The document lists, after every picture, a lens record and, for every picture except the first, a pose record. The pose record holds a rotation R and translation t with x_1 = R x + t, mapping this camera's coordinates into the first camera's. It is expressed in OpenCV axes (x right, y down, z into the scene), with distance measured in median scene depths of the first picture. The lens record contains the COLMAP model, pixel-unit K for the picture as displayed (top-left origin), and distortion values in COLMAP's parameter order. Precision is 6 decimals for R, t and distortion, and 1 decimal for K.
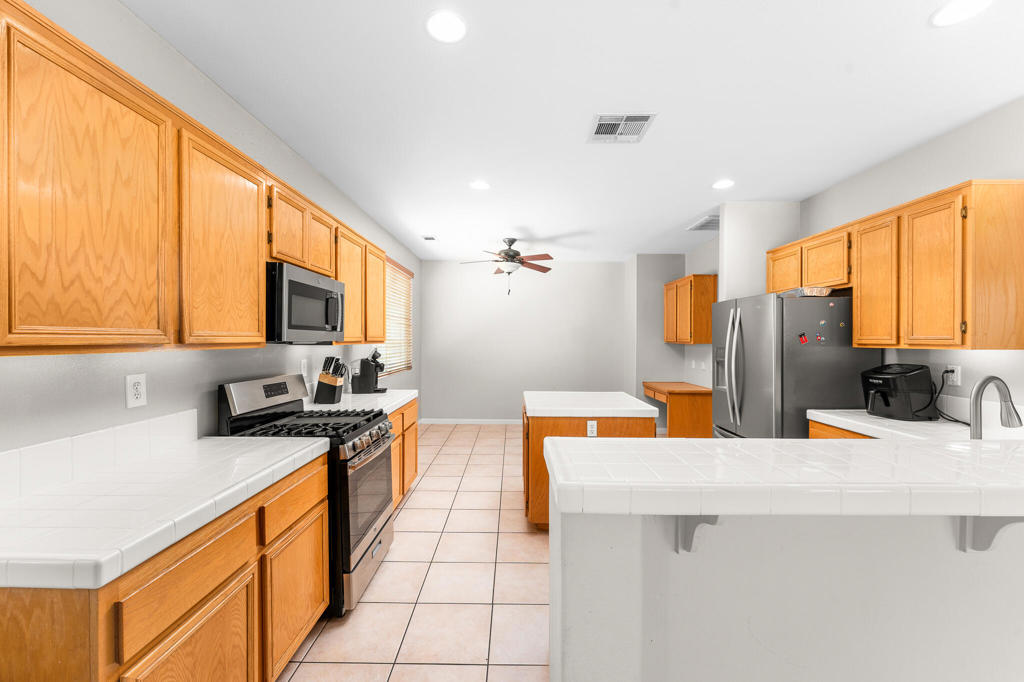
lens RADIAL K [[417.2, 0, 512.0], [0, 417.2, 341.0], [0, 0, 1]] dist [0.001100, 0.000012]
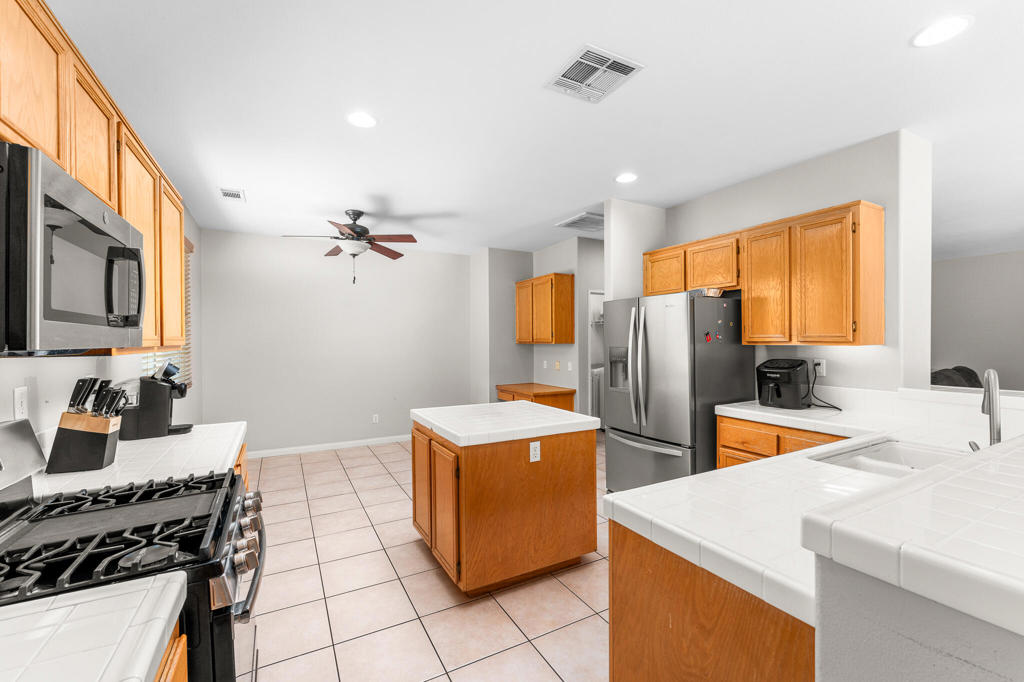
lens RADIAL K [[425.4, 0, 508.1], [0, 425.4, 342.6], [0, 0, 1]] dist [-0.005666, -0.000196]
pose [[0.878731, -0.012040, 0.477165, -0.231150], [0.011251, 0.999927, 0.004510, -0.002613], [-0.477185, 0.001406, 0.878802, 0.298431]]
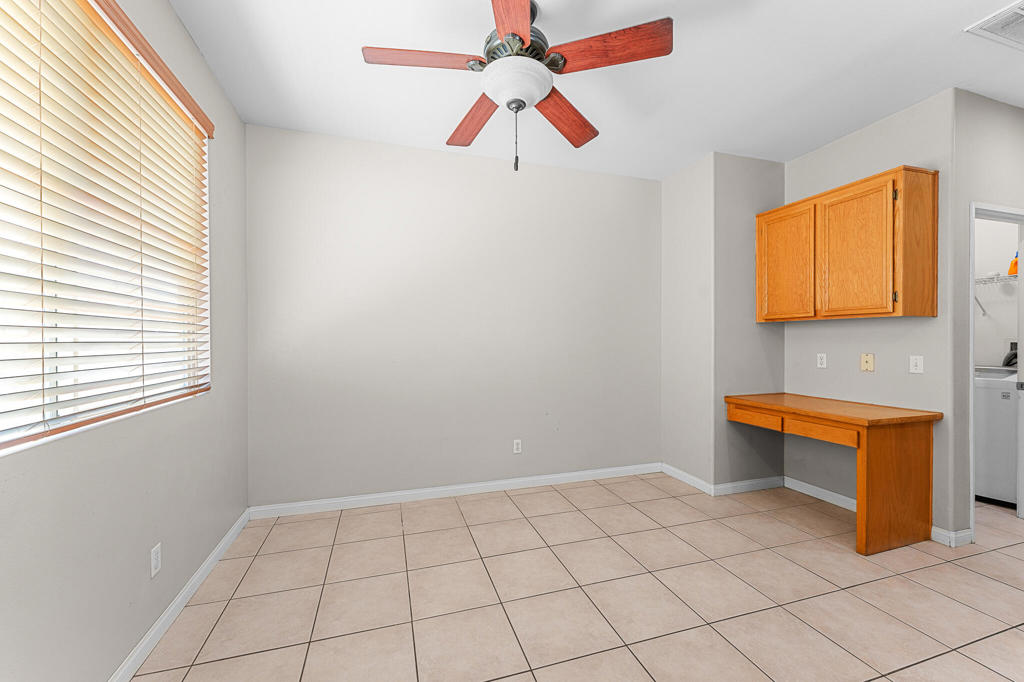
lens RADIAL K [[409.4, 0, 508.3], [0, 409.4, 339.1], [0, 0, 1]] dist [0.001789, 0.000170]
pose [[0.952936, -0.006885, 0.303092, -0.204943], [0.007619, 0.999970, -0.001241, 0.050641], [-0.303075, 0.003492, 0.952960, 1.177408]]
